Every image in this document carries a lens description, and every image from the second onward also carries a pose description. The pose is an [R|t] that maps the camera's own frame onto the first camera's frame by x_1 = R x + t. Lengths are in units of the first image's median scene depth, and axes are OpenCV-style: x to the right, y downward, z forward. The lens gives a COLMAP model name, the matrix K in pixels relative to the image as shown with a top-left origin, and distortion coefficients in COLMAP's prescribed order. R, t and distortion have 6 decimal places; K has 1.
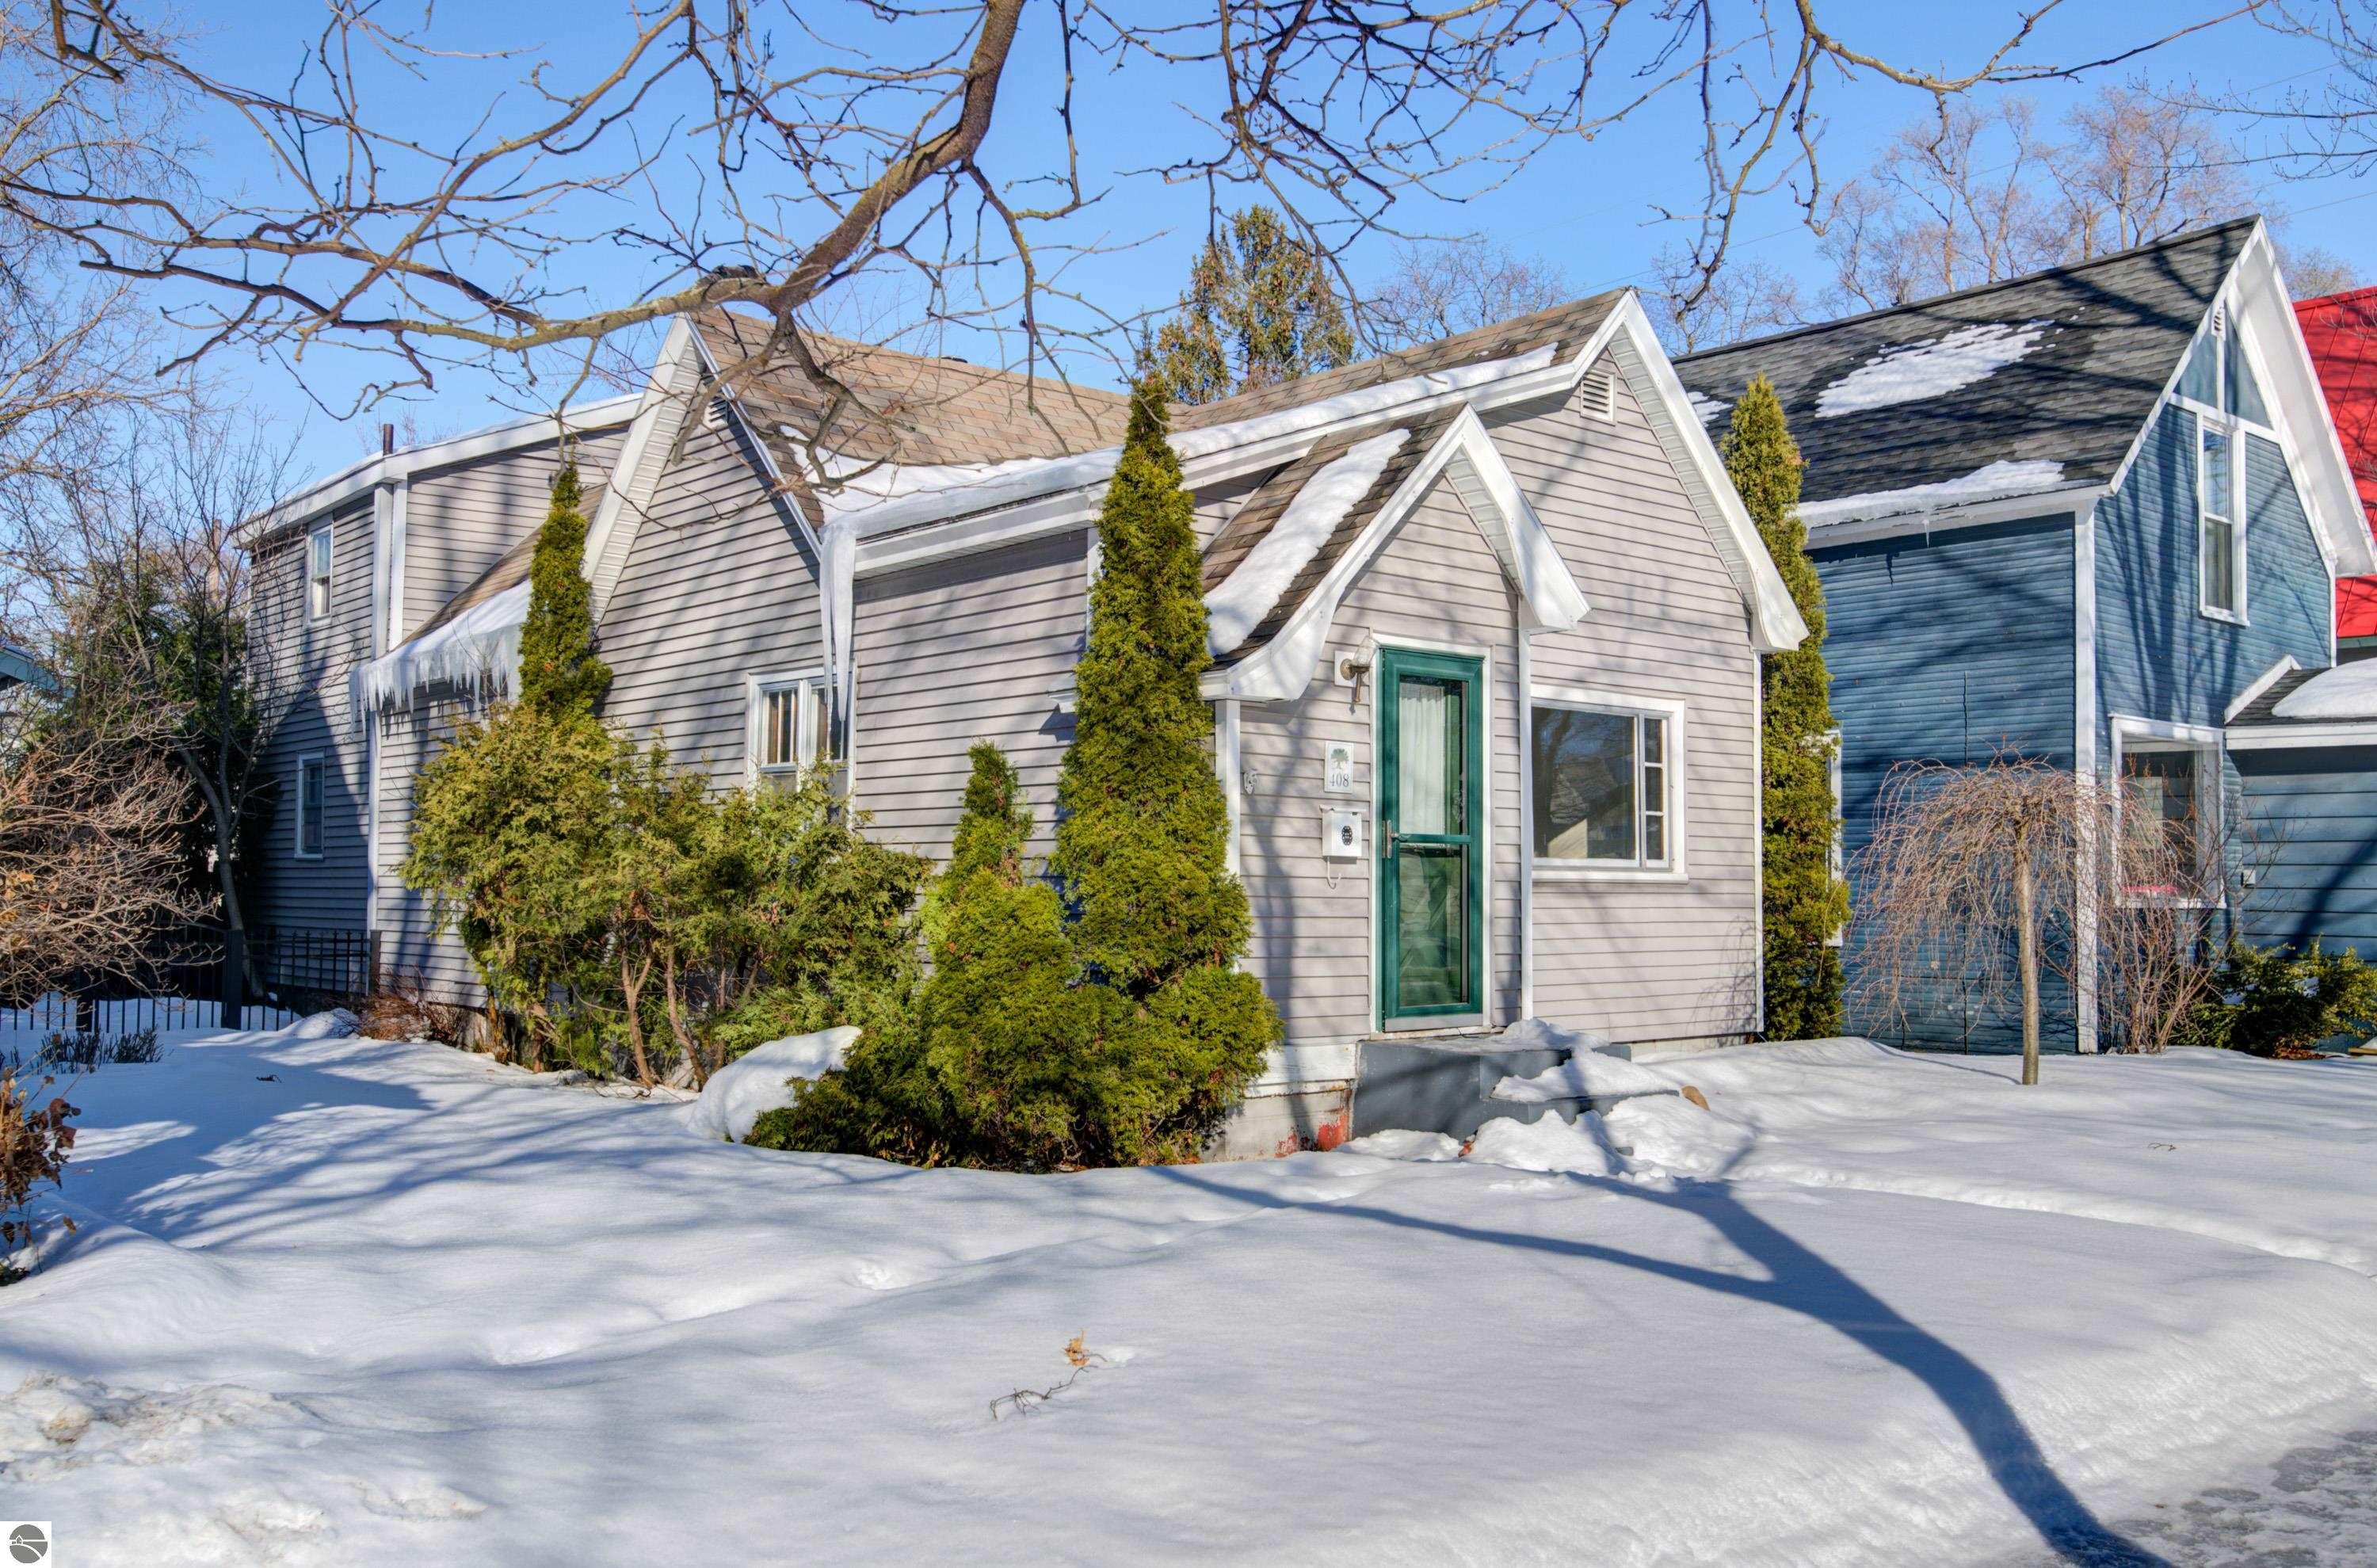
lens RADIAL K [[1996.1, 0, 1194.8], [0, 1996.1, 759.7], [0, 0, 1]] dist [0.010976, 0.004630]
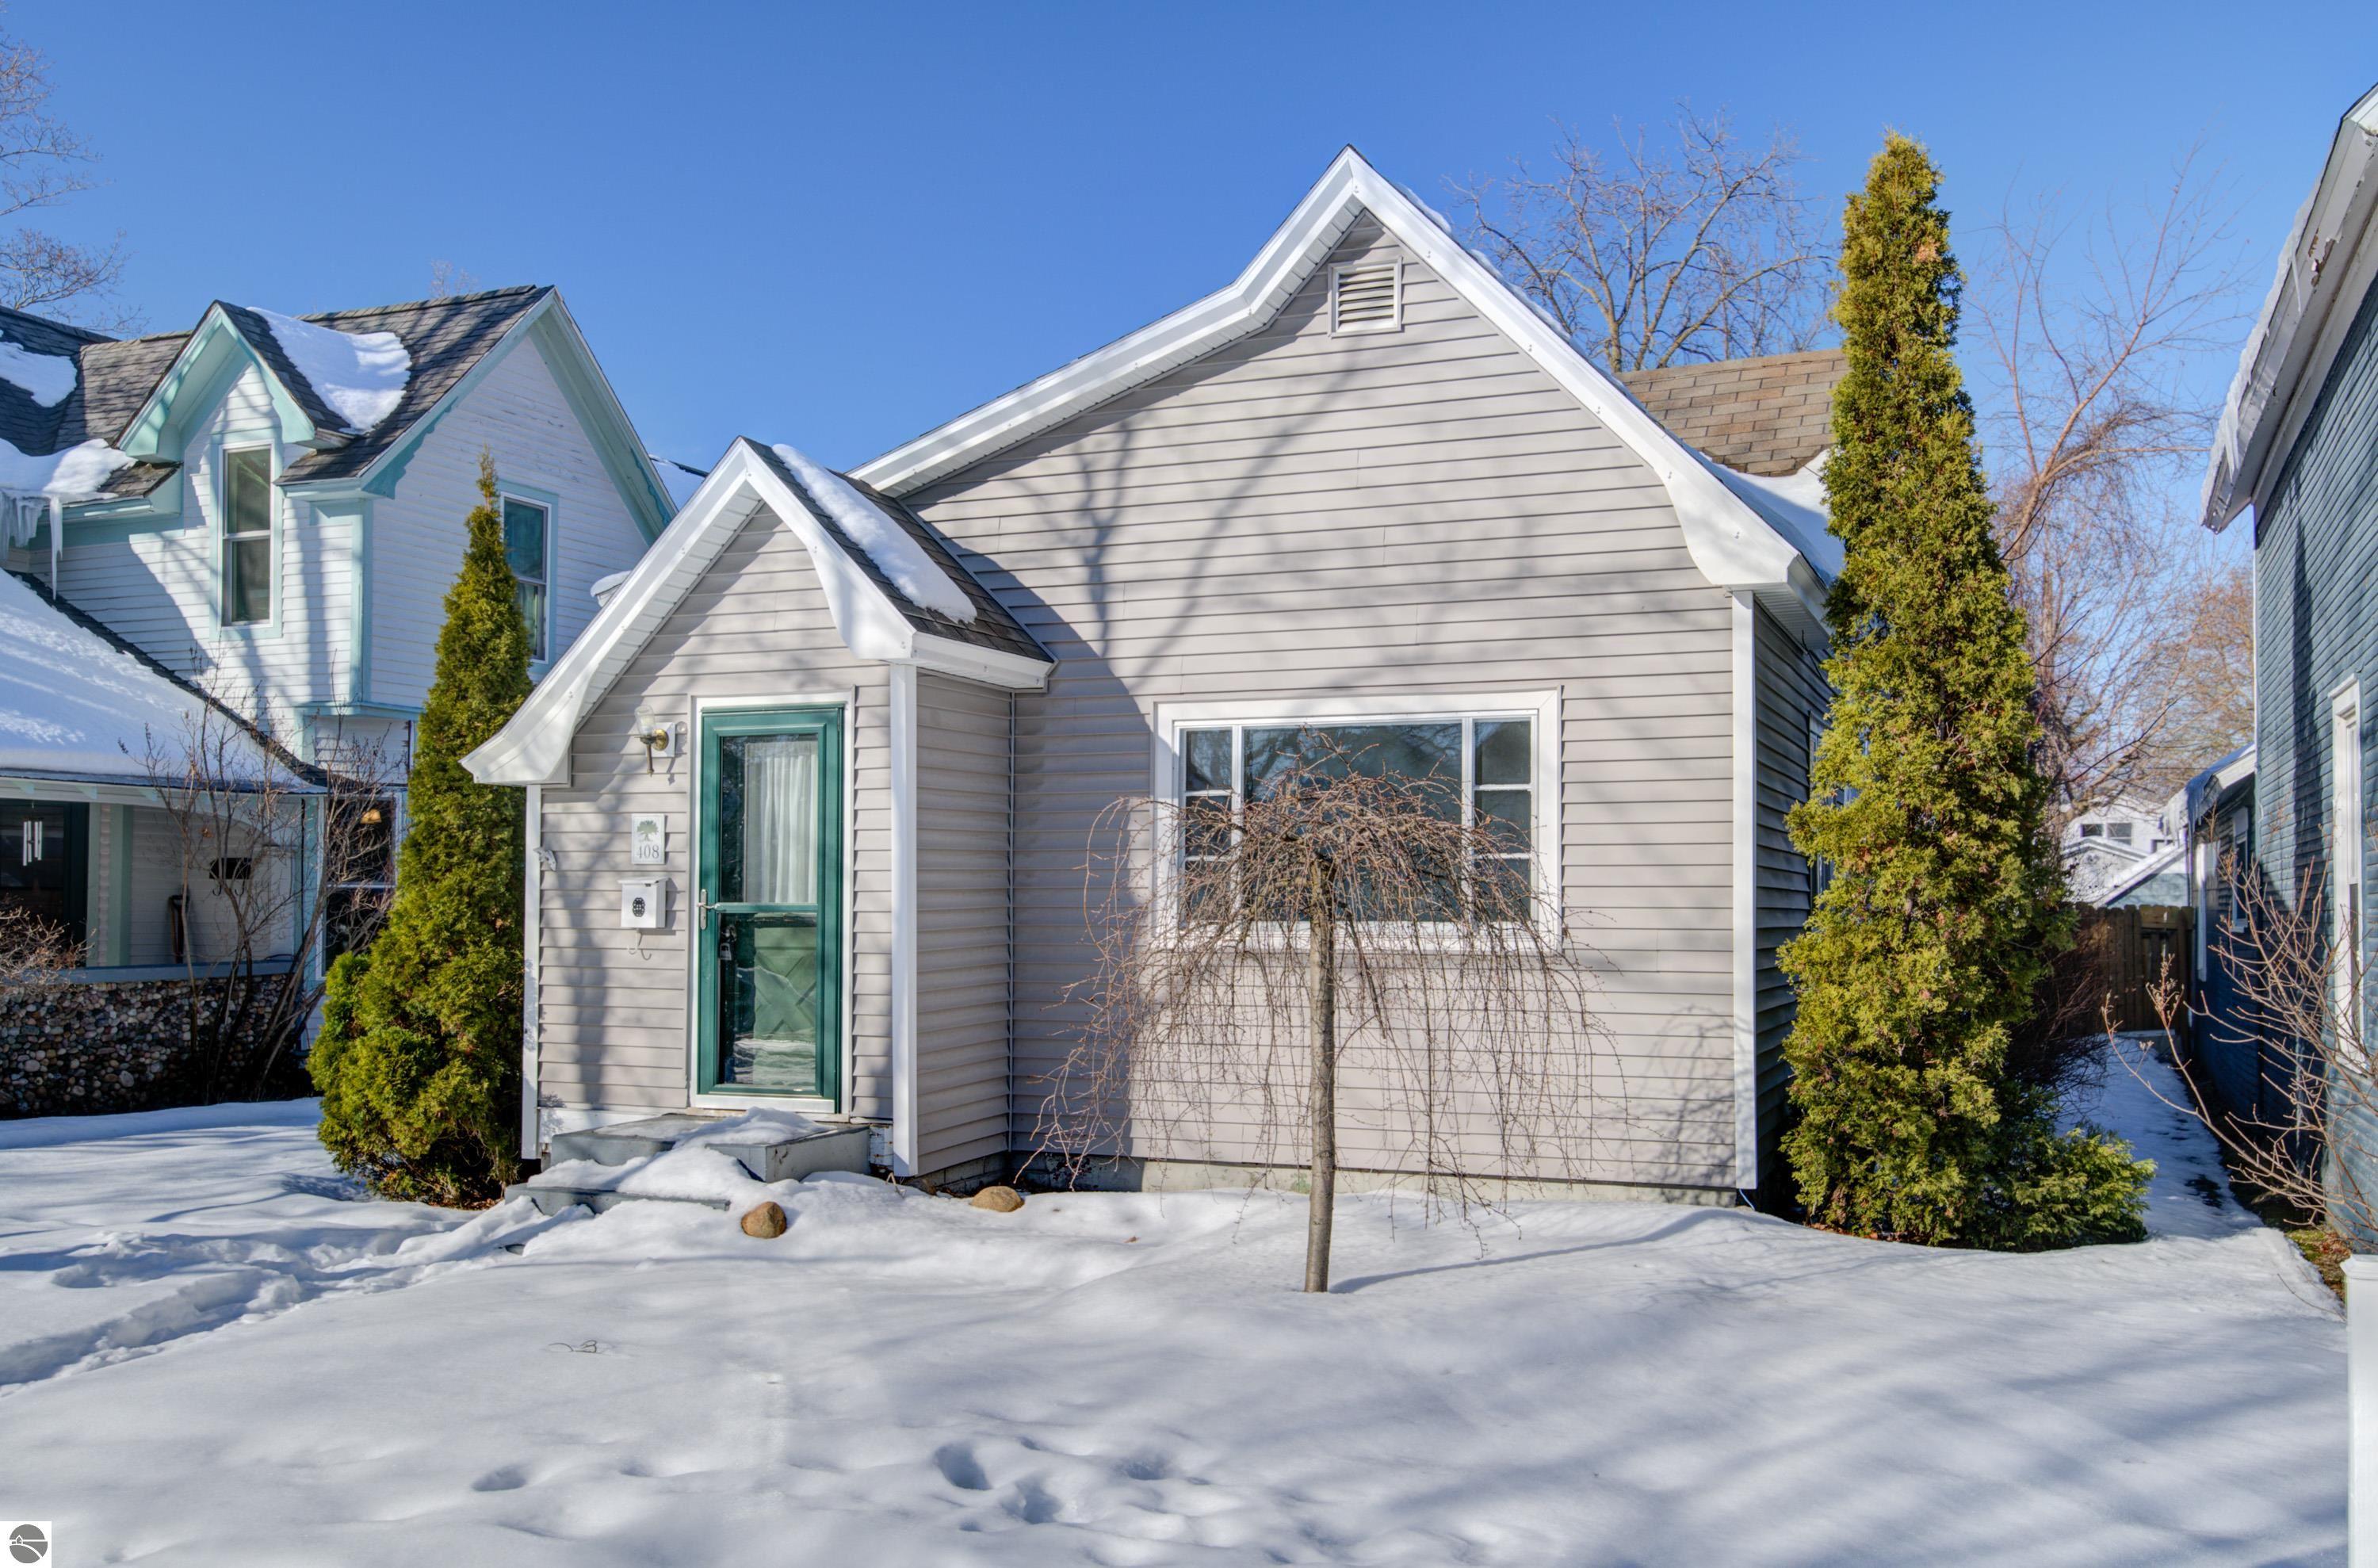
lens RADIAL K [[2005.0, 0, 1311.2], [0, 2005.0, 826.7], [0, 0, 1]] dist [-0.000287, -0.000628]
pose [[0.462496, -0.041595, -0.885645, 0.823593], [0.056585, 0.998247, -0.017334, 0.024937], [0.884814, -0.042097, 0.464039, 0.608964]]
